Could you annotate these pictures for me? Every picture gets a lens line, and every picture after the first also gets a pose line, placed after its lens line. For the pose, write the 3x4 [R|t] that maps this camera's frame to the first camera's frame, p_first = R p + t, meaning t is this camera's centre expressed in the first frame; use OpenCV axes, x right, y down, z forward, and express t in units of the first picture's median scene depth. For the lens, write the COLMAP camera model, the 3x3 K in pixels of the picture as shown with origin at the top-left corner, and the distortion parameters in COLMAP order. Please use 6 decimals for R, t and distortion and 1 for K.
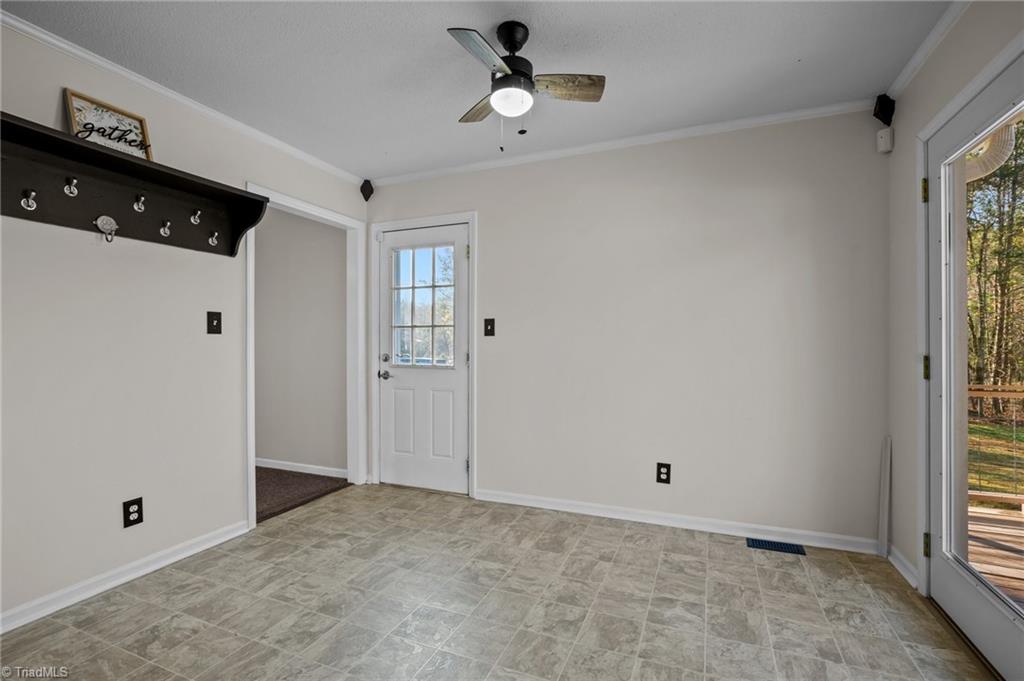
lens RADIAL K [[470.4, 0, 511.0], [0, 470.4, 343.7], [0, 0, 1]] dist [-0.010658, 0.001250]
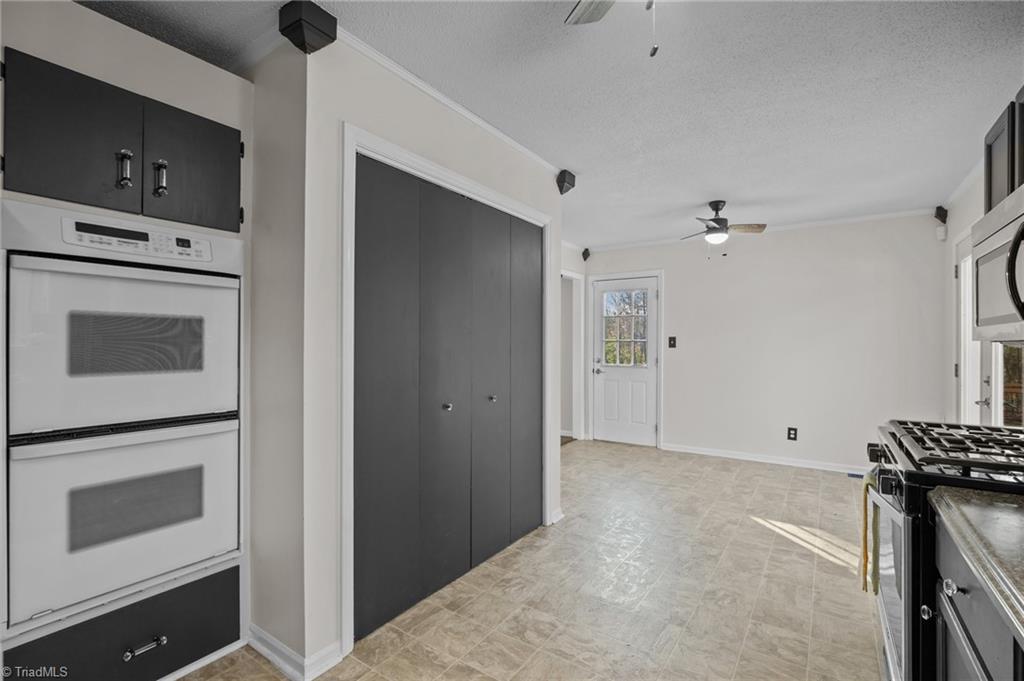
lens RADIAL K [[470.4, 0, 509.9], [0, 470.4, 341.4], [0, 0, 1]] dist [-0.010658, 0.001250]
pose [[0.980156, 0.006484, -0.198122, -0.270746], [-0.008442, 0.999924, -0.009039, -0.019333], [0.198048, 0.010532, 0.980136, -0.678198]]
